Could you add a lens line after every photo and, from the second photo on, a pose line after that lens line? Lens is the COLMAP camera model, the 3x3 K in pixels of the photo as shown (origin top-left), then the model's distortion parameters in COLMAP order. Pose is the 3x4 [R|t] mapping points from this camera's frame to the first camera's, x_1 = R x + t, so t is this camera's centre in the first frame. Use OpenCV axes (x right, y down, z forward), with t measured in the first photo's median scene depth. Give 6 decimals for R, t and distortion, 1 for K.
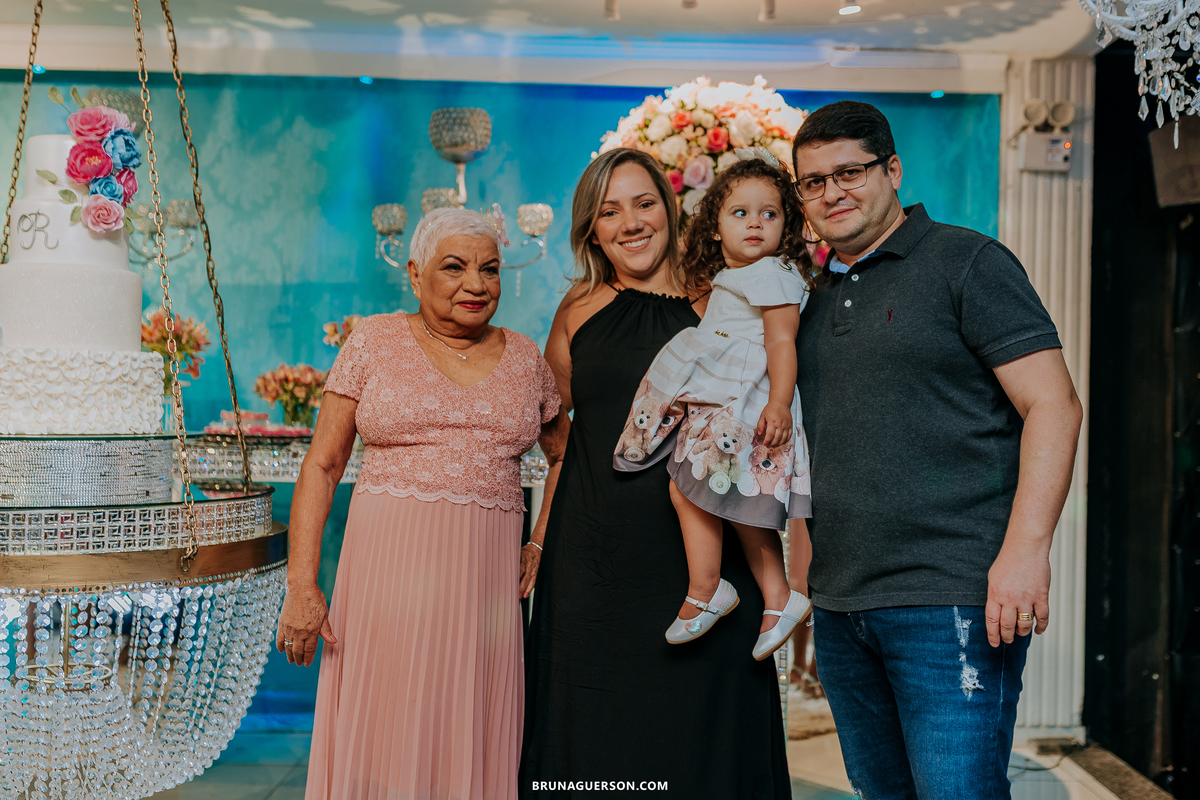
lens RADIAL K [[1277.7, 0, 633.1], [0, 1277.7, 381.8], [0, 0, 1]] dist [-0.005036, 0.012320]
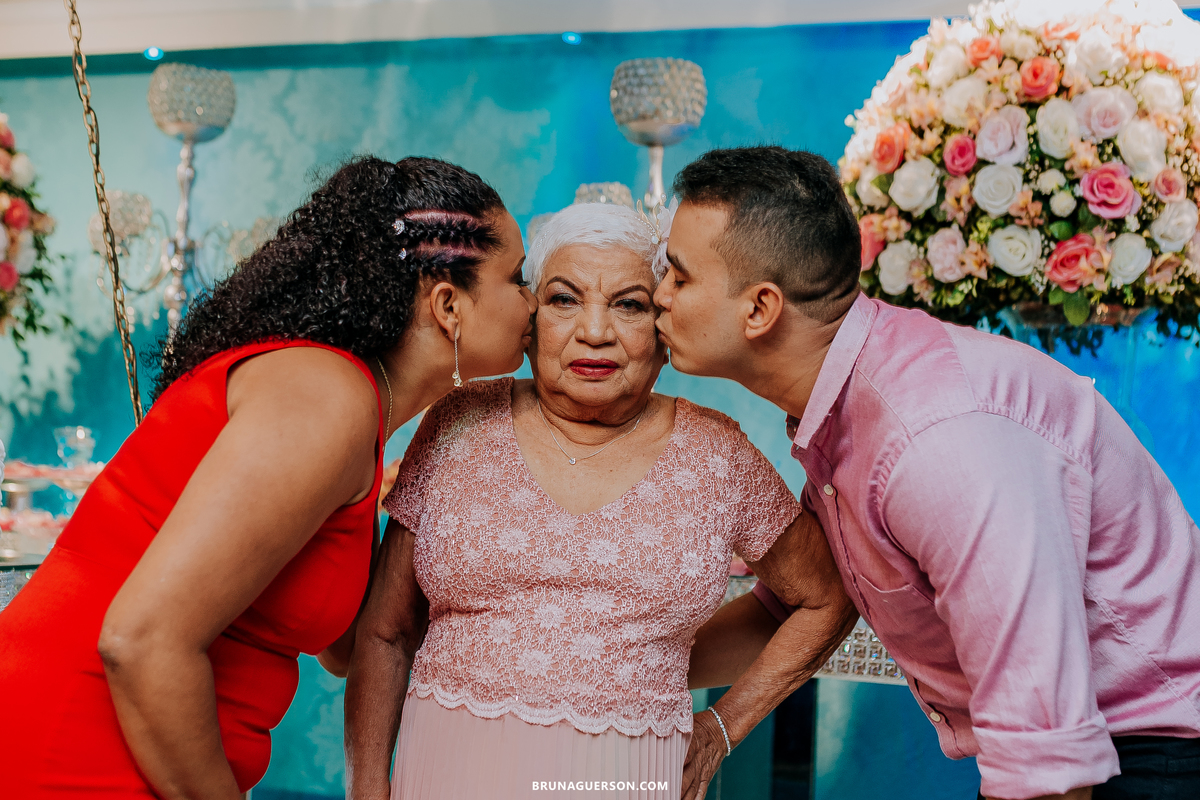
lens RADIAL K [[1721.5, 0, 599.1], [0, 1721.5, 385.1], [0, 0, 1]] dist [-0.000488, -0.059122]
pose [[0.942795, 0.001009, -0.333372, 0.136603], [-0.021716, 0.998057, -0.058396, -0.002107], [0.332666, 0.062295, 0.940985, 0.212579]]
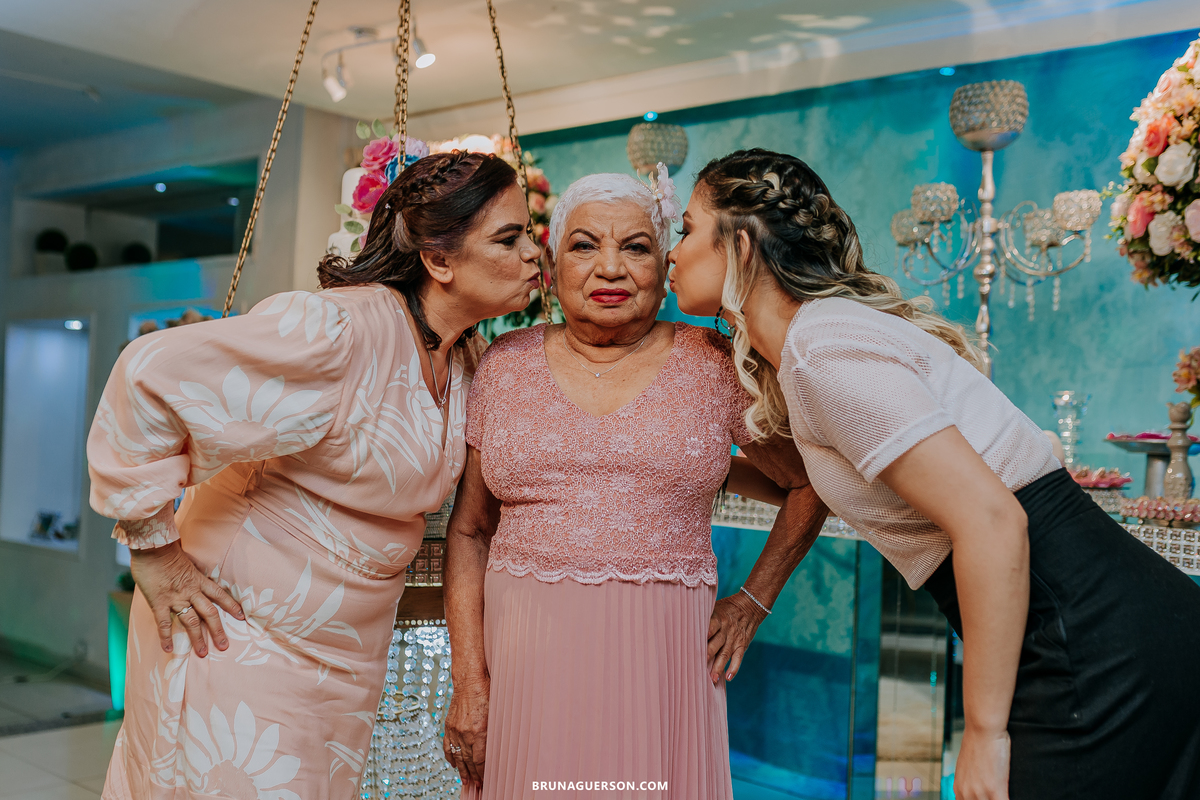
lens RADIAL K [[1288.3, 0, 573.7], [0, 1288.3, 414.1], [0, 0, 1]] dist [-0.002311, -0.001047]
pose [[0.741576, 0.004196, -0.670855, 0.243726], [-0.009932, 0.999940, -0.004724, 0.003321], [0.670795, 0.010166, 0.741573, 0.239468]]
